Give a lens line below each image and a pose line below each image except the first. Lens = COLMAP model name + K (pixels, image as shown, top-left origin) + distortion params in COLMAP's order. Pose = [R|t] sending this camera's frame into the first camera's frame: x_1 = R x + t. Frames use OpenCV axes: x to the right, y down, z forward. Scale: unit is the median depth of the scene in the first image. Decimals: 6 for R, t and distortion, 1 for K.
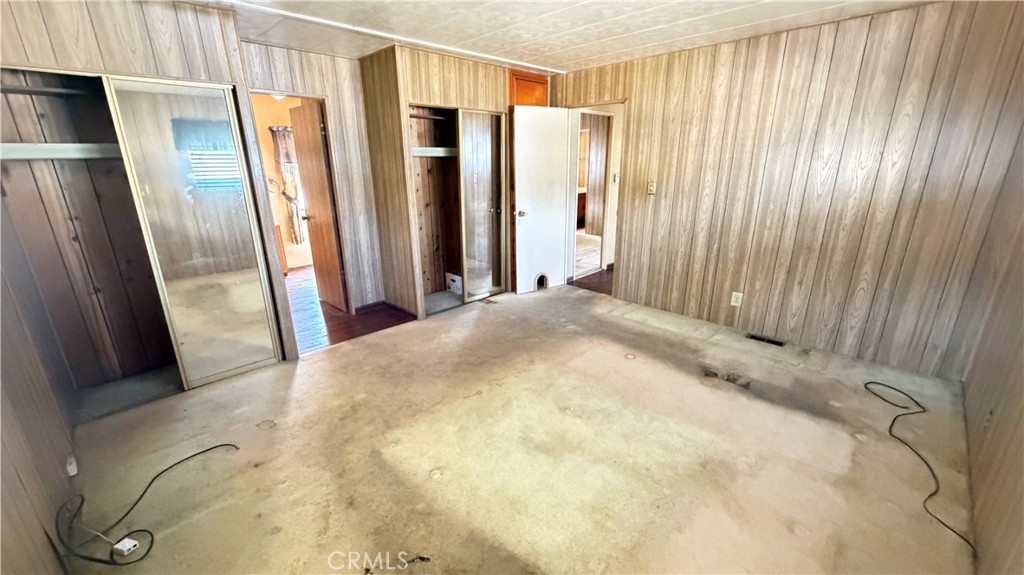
lens RADIAL K [[406.9, 0, 512.0], [0, 406.9, 287.5], [0, 0, 1]] dist [-0.001195, -0.000321]
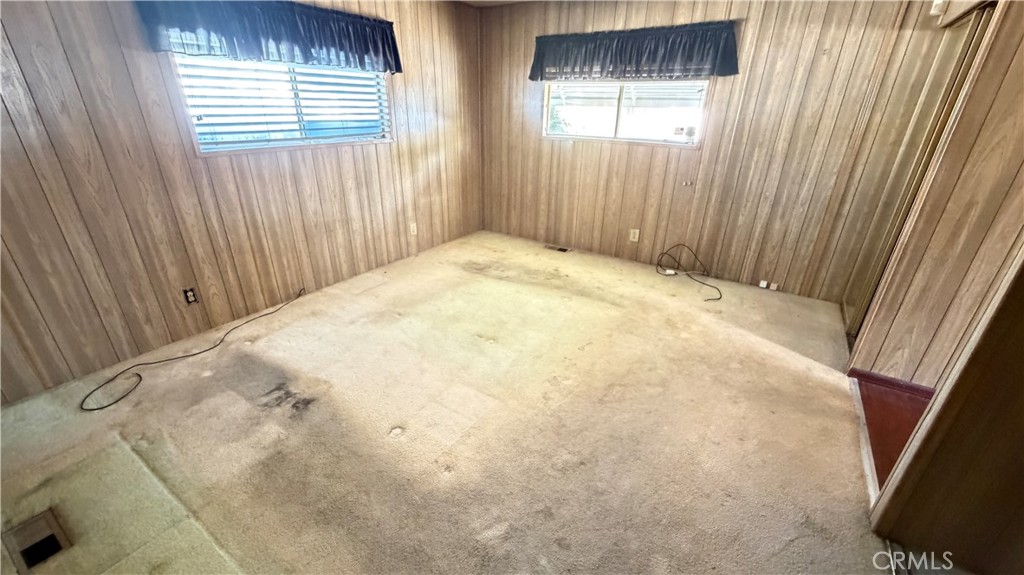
lens RADIAL K [[406.9, 0, 512.0], [0, 406.9, 287.5], [0, 0, 1]] dist [-0.001195, -0.000321]
pose [[-0.977439, 0.086659, -0.192623, 0.251118], [-0.063296, 0.749873, 0.658547, -0.475893], [0.201512, 0.655882, -0.727470, 1.541043]]
